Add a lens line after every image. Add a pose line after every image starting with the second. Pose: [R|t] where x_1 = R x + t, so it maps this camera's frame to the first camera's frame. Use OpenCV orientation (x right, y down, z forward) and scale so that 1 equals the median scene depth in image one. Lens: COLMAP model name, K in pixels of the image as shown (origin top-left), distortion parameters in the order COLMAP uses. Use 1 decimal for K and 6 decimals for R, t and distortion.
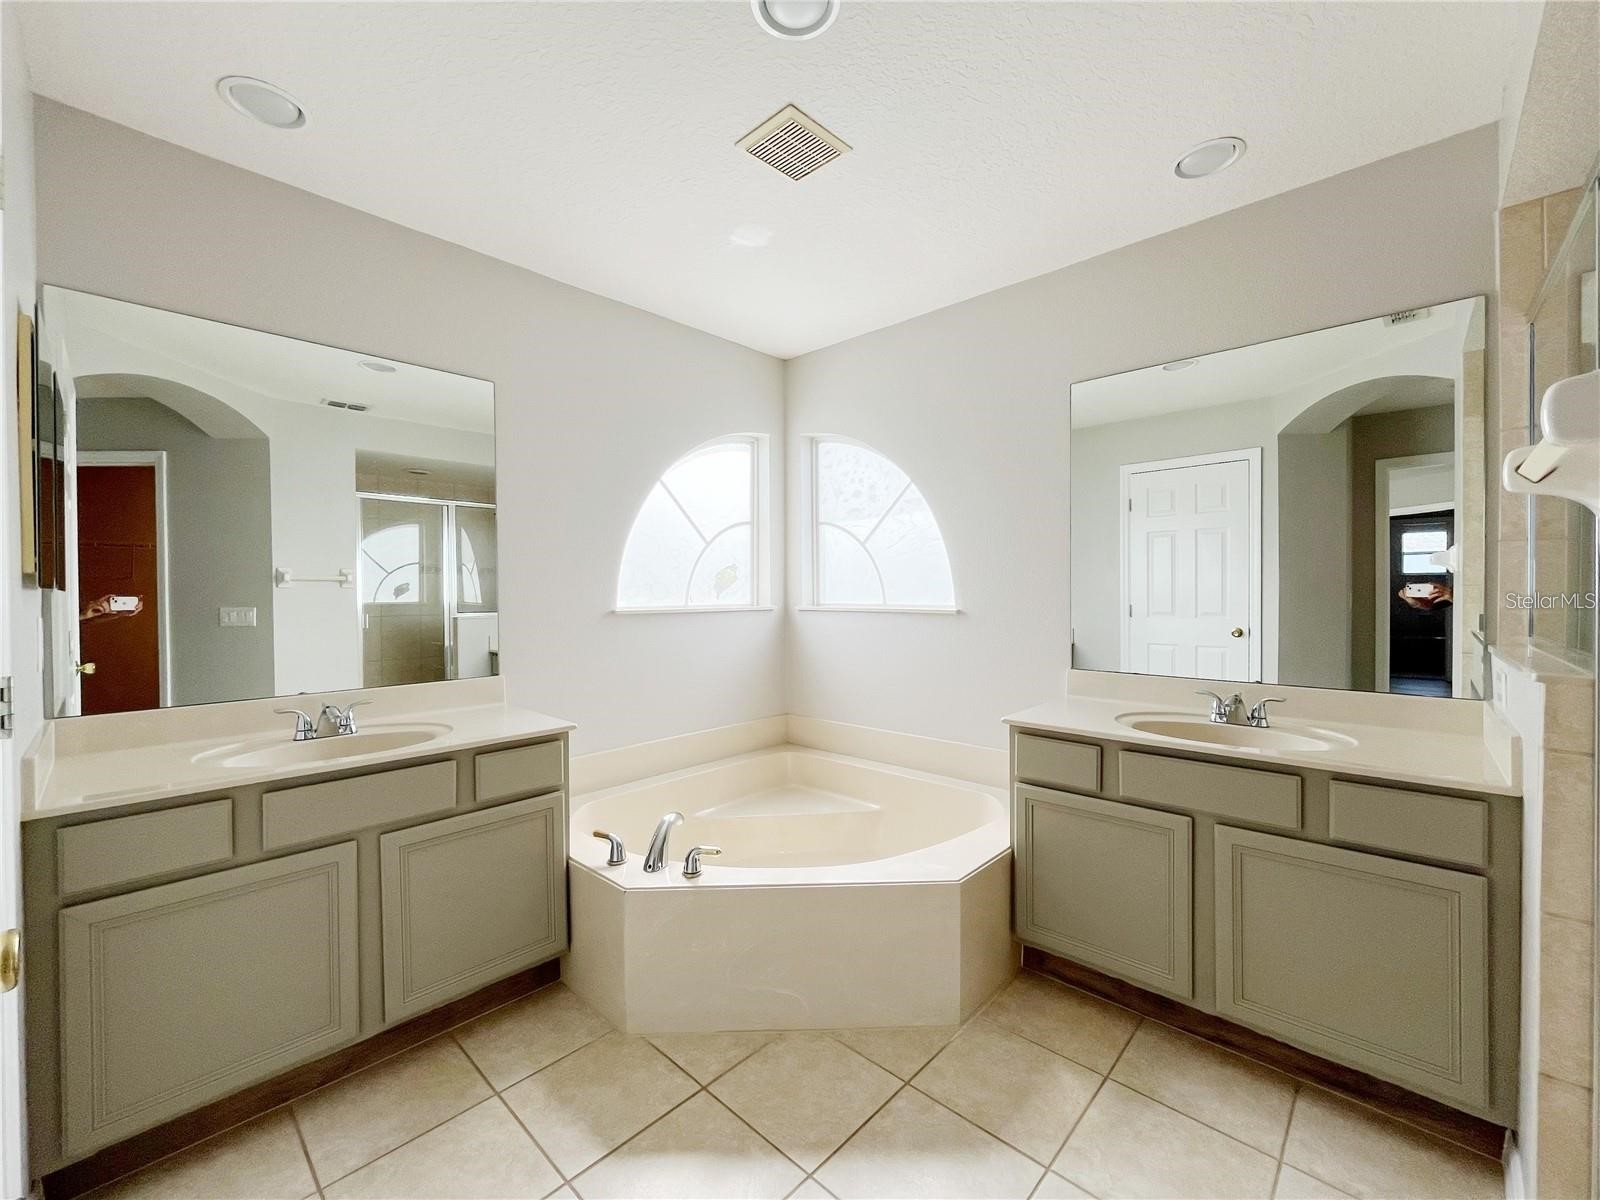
lens RADIAL K [[653.3, 0, 799.9], [0, 653.3, 598.4], [0, 0, 1]] dist [-0.000793, -0.000782]
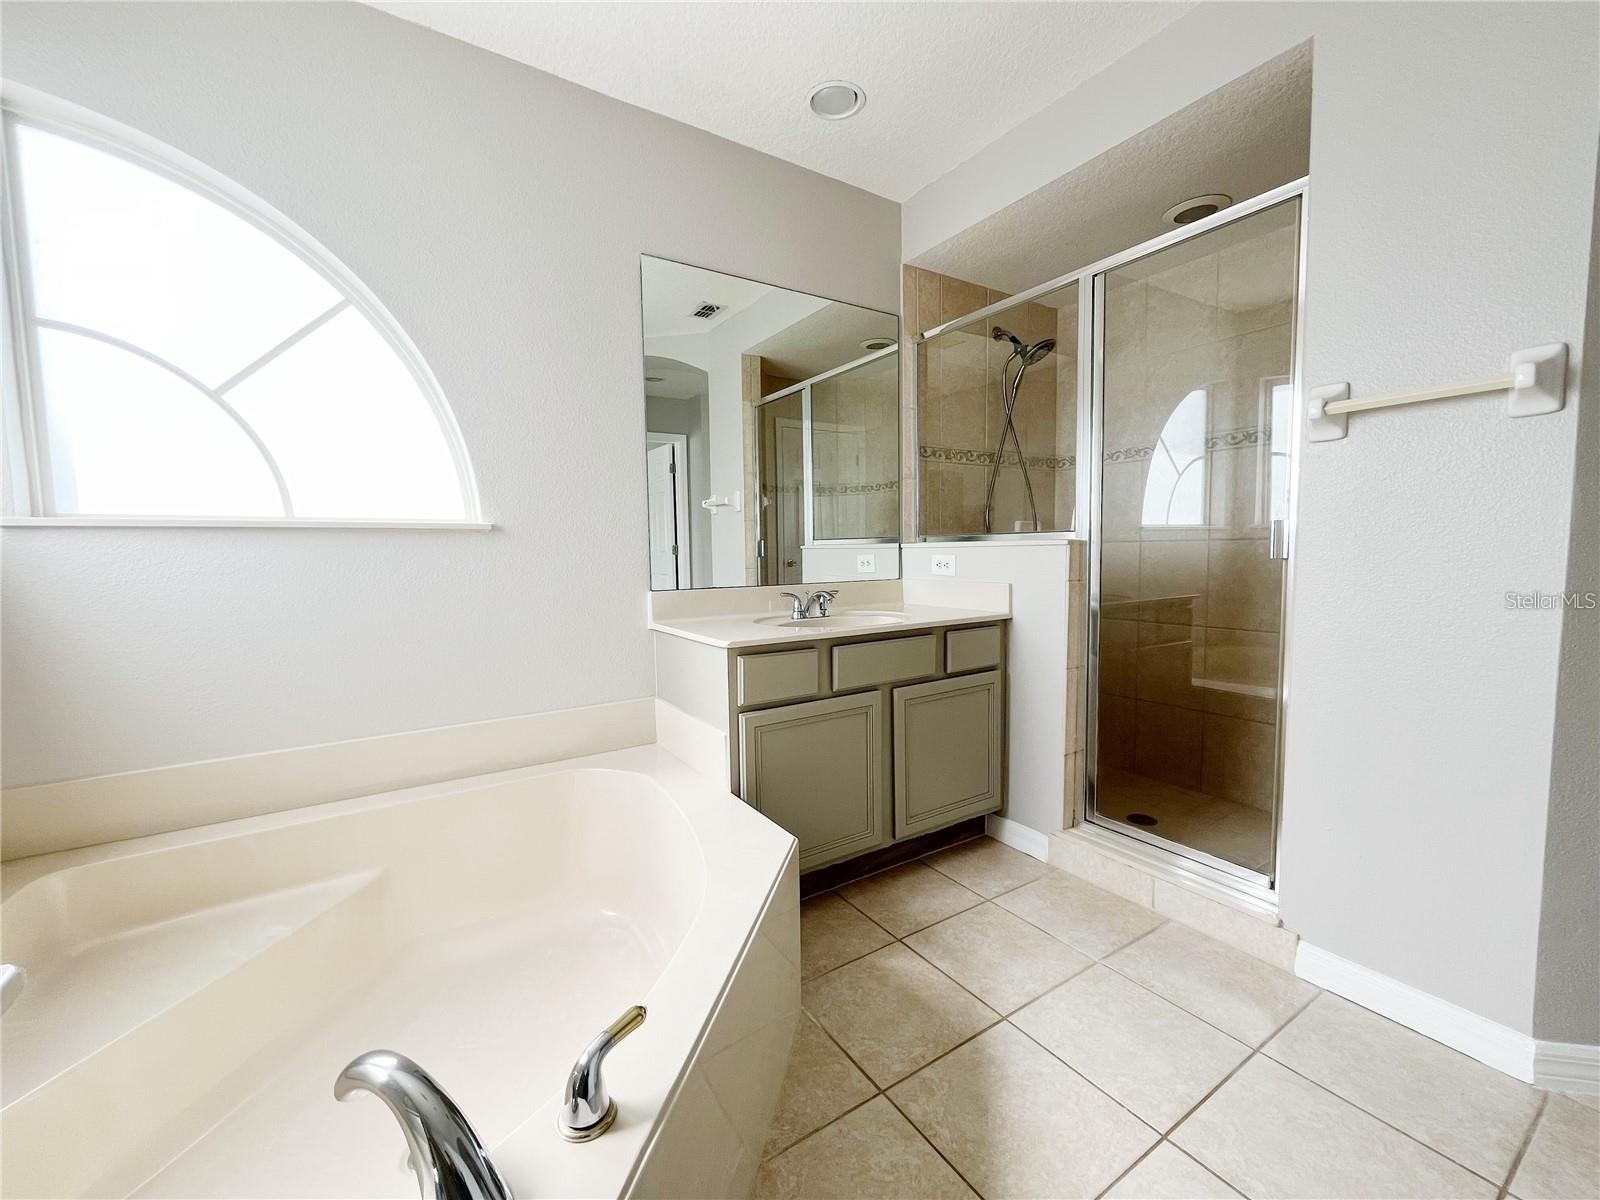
lens RADIAL K [[653.3, 0, 801.4], [0, 653.3, 597.3], [0, 0, 1]] dist [-0.000793, -0.000782]
pose [[0.231241, -0.068510, 0.970481, -0.537671], [0.022995, 0.997624, 0.064947, 0.090772], [-0.972625, 0.007298, 0.232267, 0.846249]]
